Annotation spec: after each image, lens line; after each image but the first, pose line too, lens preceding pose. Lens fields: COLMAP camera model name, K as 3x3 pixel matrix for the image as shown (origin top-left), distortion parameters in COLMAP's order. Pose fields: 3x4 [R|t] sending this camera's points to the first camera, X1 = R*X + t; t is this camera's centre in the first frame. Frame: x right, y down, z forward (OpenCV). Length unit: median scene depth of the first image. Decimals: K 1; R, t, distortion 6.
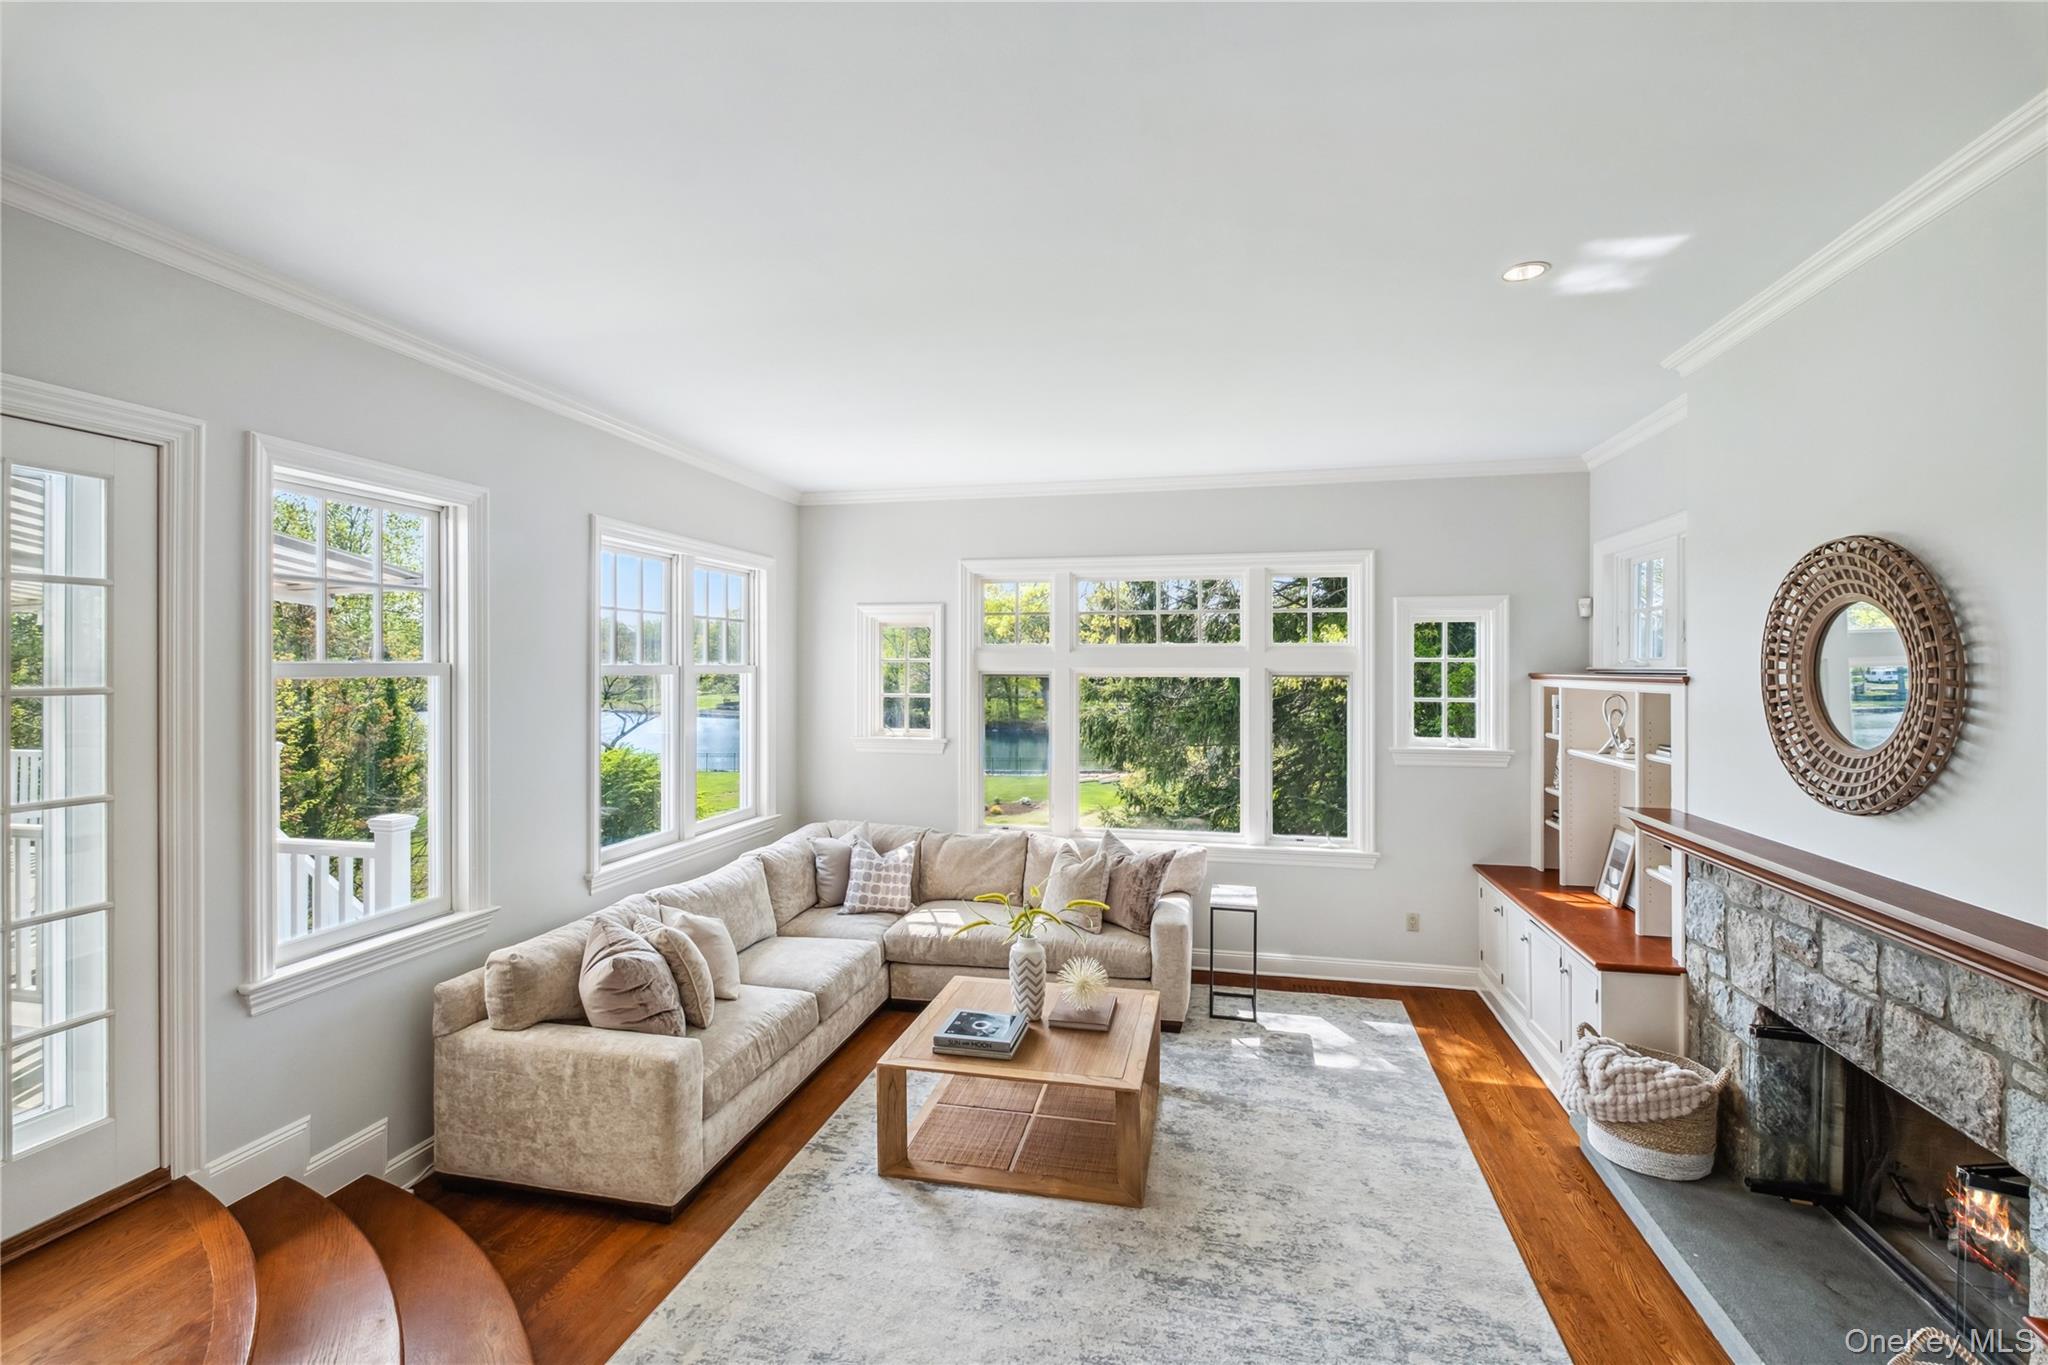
lens RADIAL K [[900.7, 0, 1031.6], [0, 900.7, 674.5], [0, 0, 1]] dist [0.011597, -0.005162]
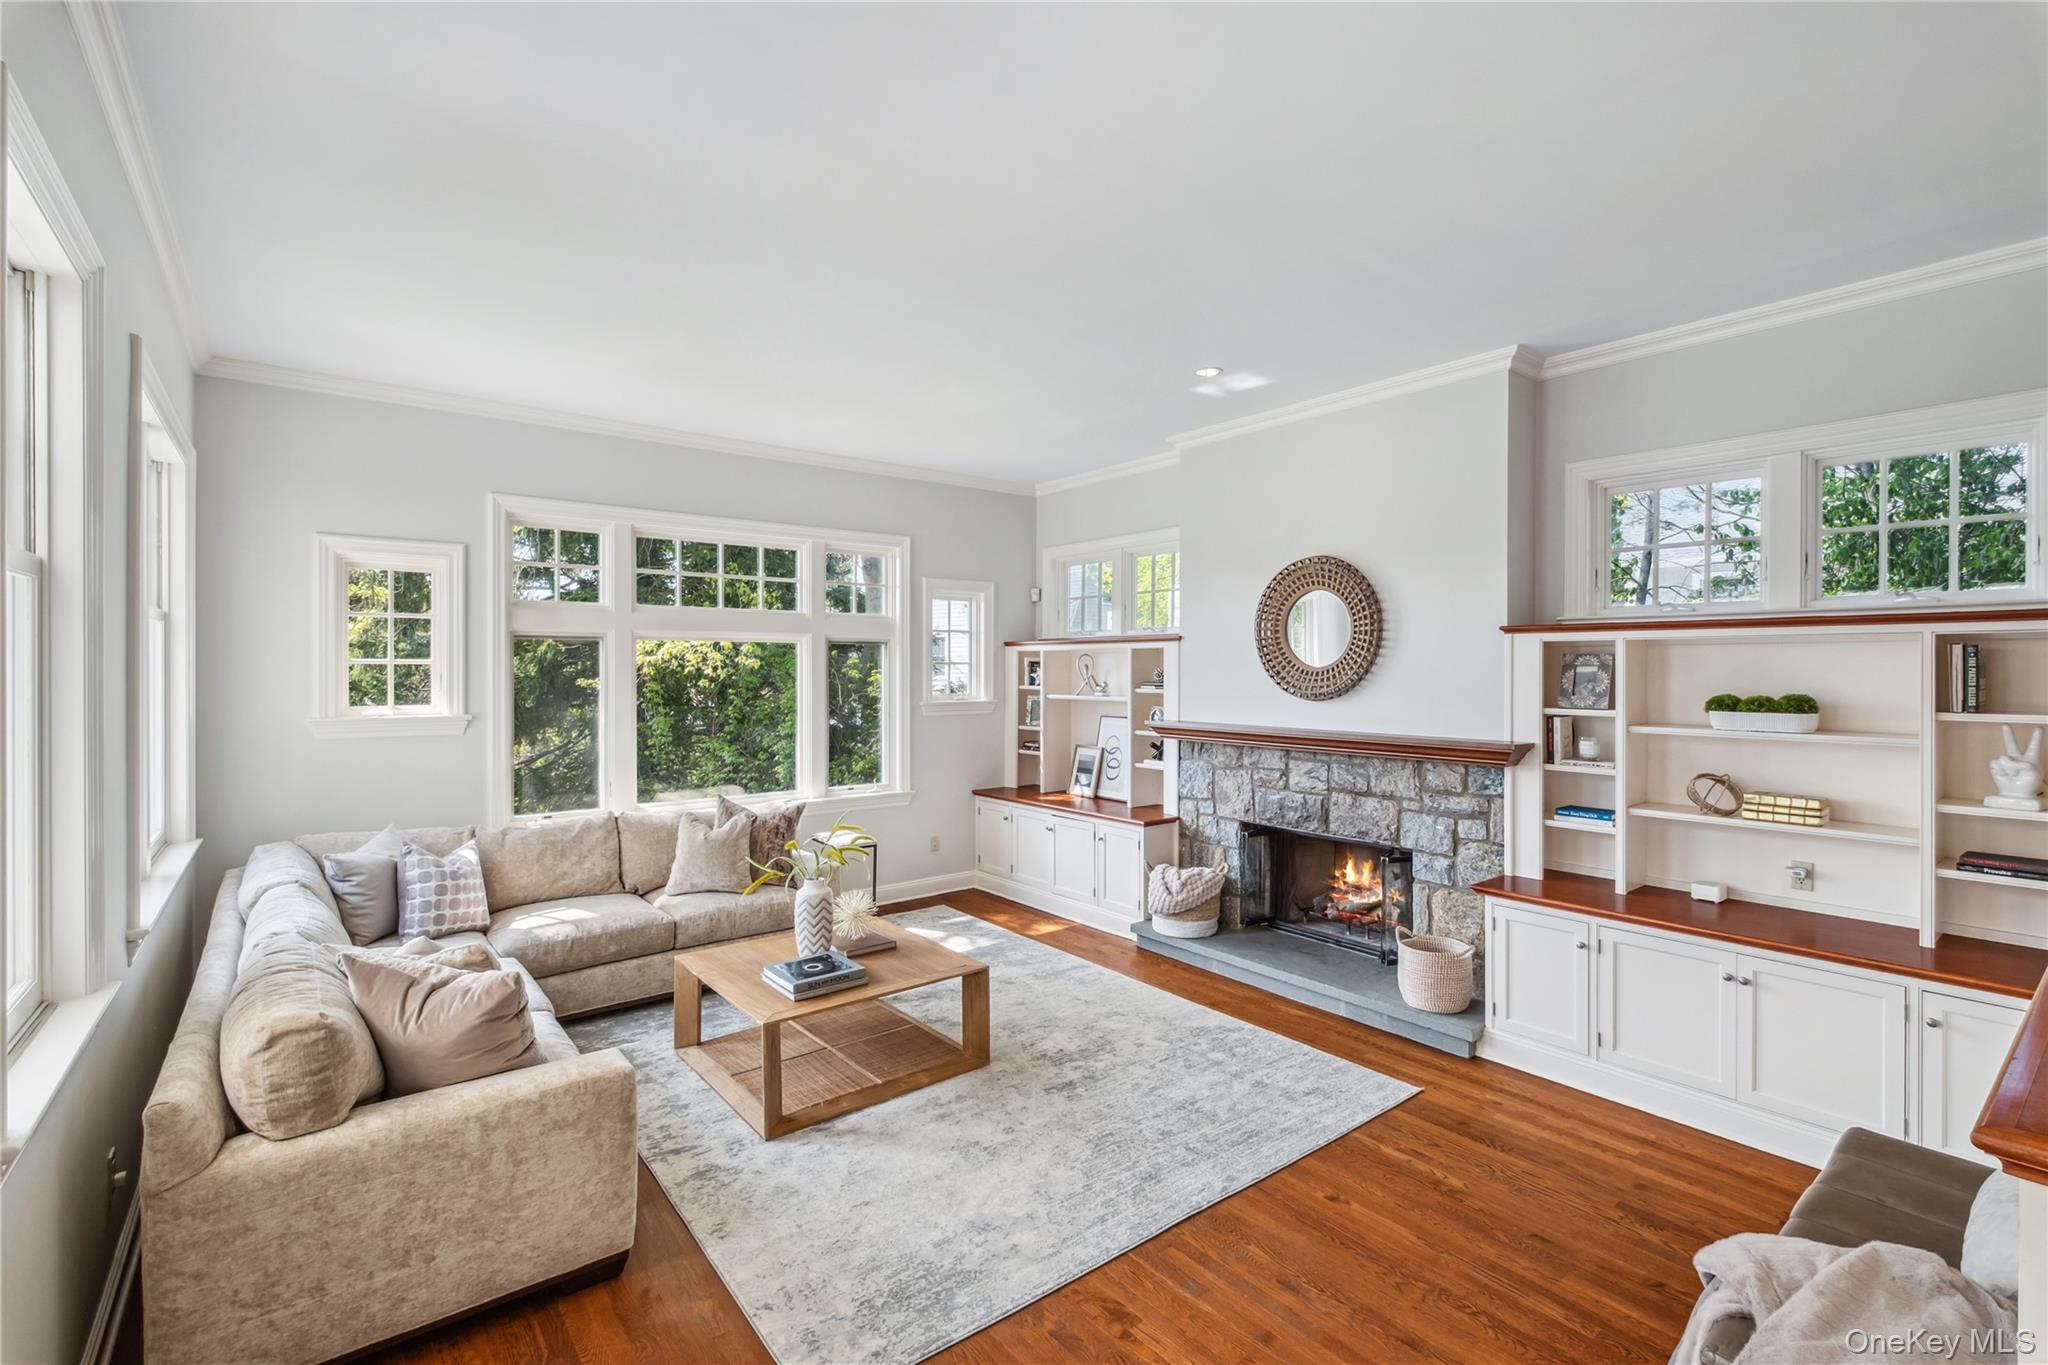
lens RADIAL K [[912.1, 0, 1034.2], [0, 912.1, 682.8], [0, 0, 1]] dist [0.029647, -0.000036]
pose [[0.631933, -0.014482, 0.774888, -0.646107], [0.007213, 0.999892, 0.012804, 0.057267], [-0.774990, -0.002502, 0.631969, 0.154441]]
